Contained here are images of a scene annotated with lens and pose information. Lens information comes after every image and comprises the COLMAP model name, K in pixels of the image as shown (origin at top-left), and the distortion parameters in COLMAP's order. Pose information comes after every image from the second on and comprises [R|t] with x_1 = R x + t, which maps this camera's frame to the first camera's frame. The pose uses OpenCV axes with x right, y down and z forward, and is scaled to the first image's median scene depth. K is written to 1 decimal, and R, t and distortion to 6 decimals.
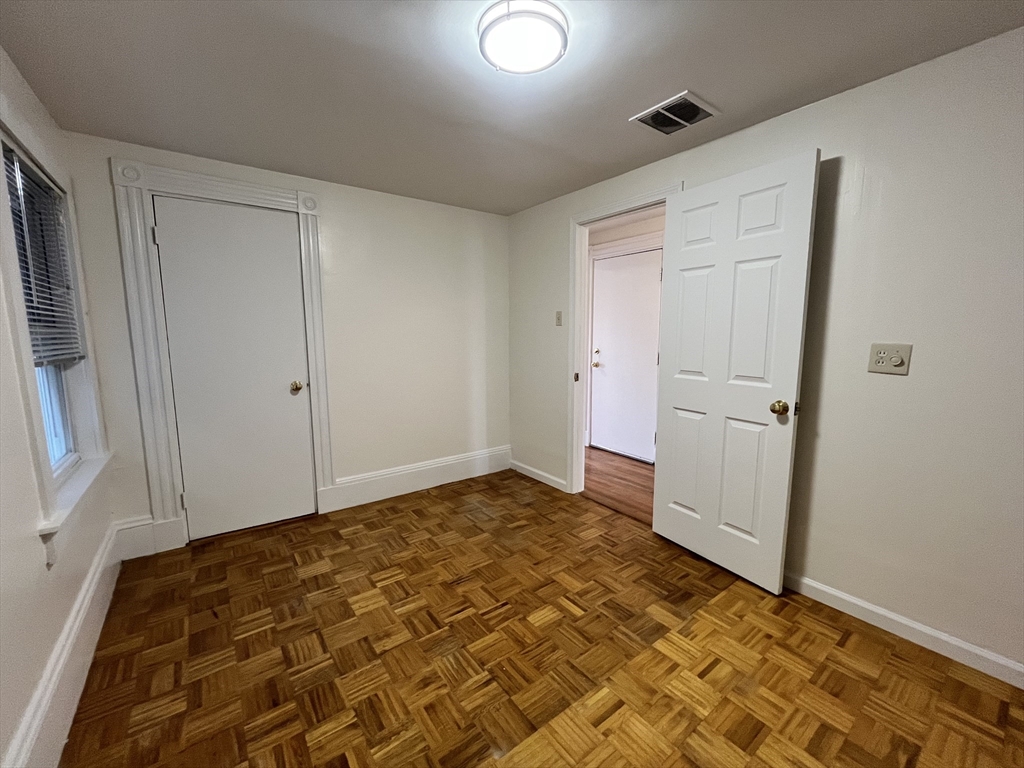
lens RADIAL K [[413.7, 0, 507.9], [0, 413.7, 383.9], [0, 0, 1]] dist [-0.003733, -0.000188]
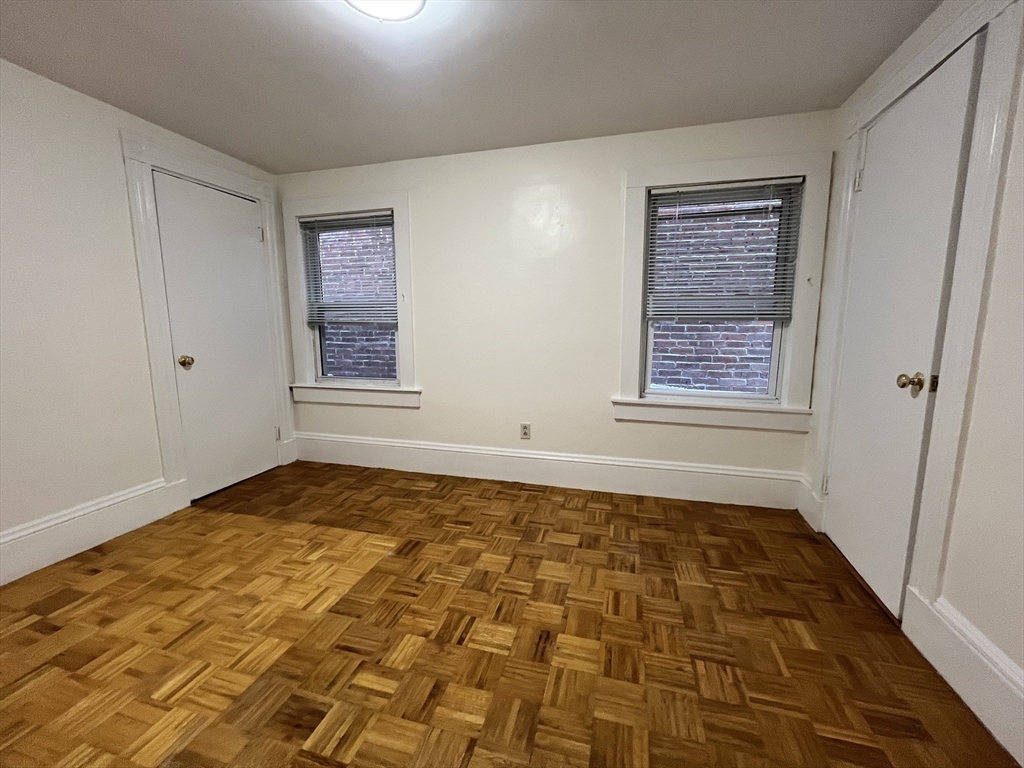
lens RADIAL K [[413.7, 0, 507.7], [0, 413.7, 383.5], [0, 0, 1]] dist [-0.003733, -0.000188]
pose [[-0.791018, 0.097852, -0.603917, 0.344237], [-0.068649, 0.966696, 0.246550, -0.125097], [0.607930, 0.236483, -0.757956, 1.542679]]
